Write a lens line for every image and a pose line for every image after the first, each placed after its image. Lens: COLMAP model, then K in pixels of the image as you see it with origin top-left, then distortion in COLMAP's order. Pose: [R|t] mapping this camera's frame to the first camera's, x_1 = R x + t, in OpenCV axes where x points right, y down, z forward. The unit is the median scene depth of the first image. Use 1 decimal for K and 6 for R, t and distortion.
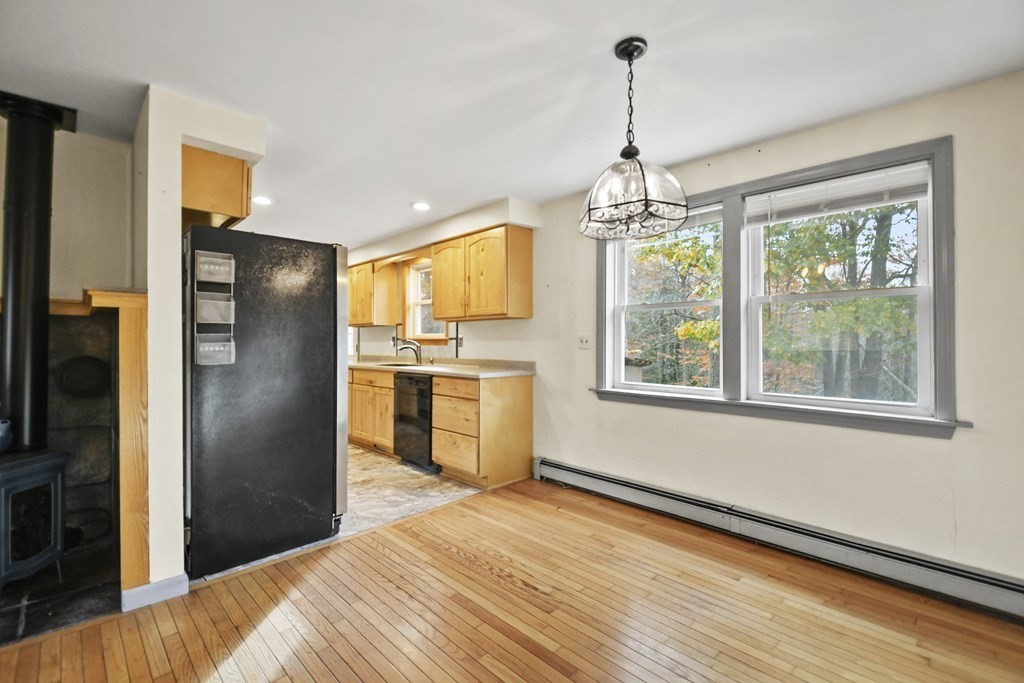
lens RADIAL K [[452.0, 0, 498.2], [0, 452.0, 338.4], [0, 0, 1]] dist [0.014696, -0.013622]
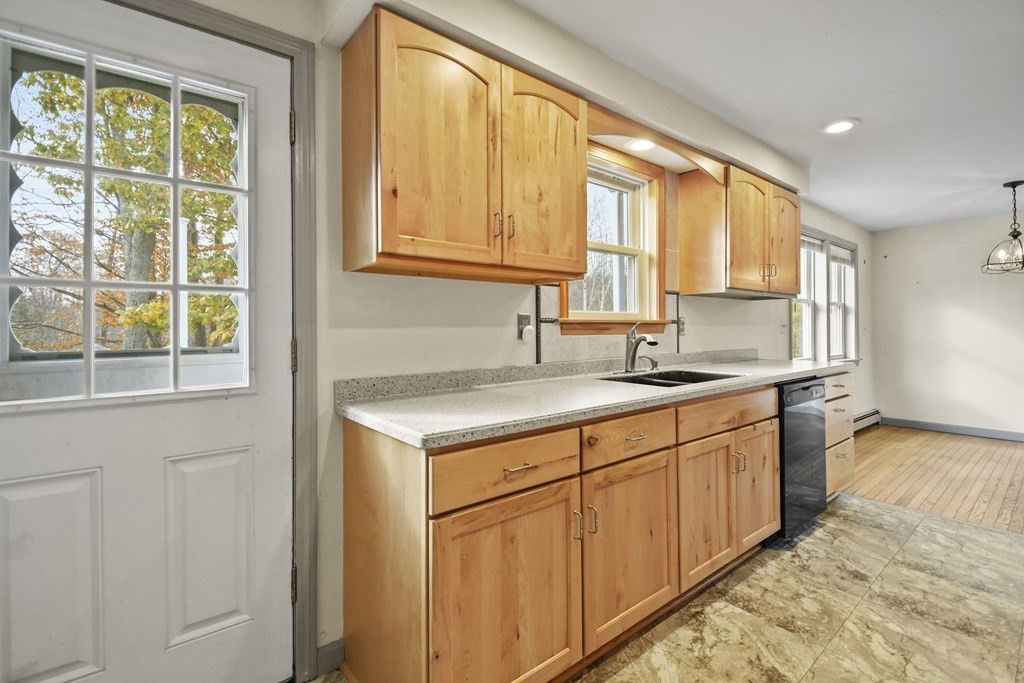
lens RADIAL K [[452.0, 0, 511.7], [0, 452.0, 328.2], [0, 0, 1]] dist [0.014696, -0.013622]
pose [[0.082239, 0.005442, 0.996598, -0.925222], [-0.000466, 0.999985, -0.005422, 0.015841], [-0.996613, -0.000018, 0.082240, 1.494766]]
